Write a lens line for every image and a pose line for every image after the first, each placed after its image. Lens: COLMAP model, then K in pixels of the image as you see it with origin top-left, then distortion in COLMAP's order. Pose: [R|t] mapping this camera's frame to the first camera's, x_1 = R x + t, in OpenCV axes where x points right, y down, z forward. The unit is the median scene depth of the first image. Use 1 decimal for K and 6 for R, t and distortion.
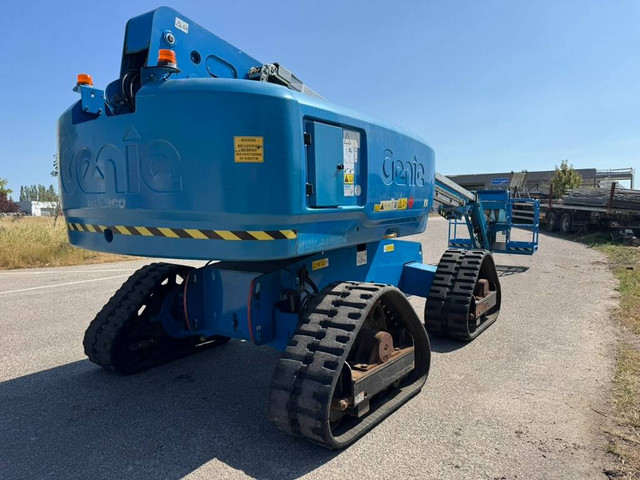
lens RADIAL K [[449.8, 0, 320.0], [0, 449.8, 240.0], [0, 0, 1]] dist [0.063647, -0.089251]
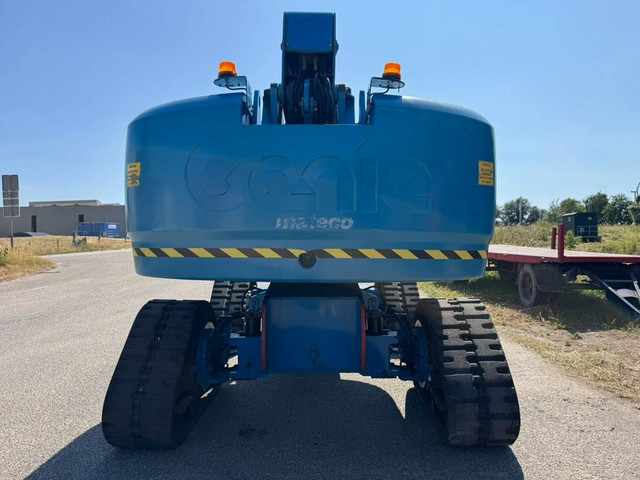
lens RADIAL K [[449.8, 0, 320.0], [0, 449.8, 240.0], [0, 0, 1]] dist [0.063647, -0.089251]
pose [[0.825941, -0.008653, 0.563690, -0.910126], [0.041277, 0.998127, -0.045160, -0.010036], [-0.562243, 0.060567, 0.824751, 0.290483]]
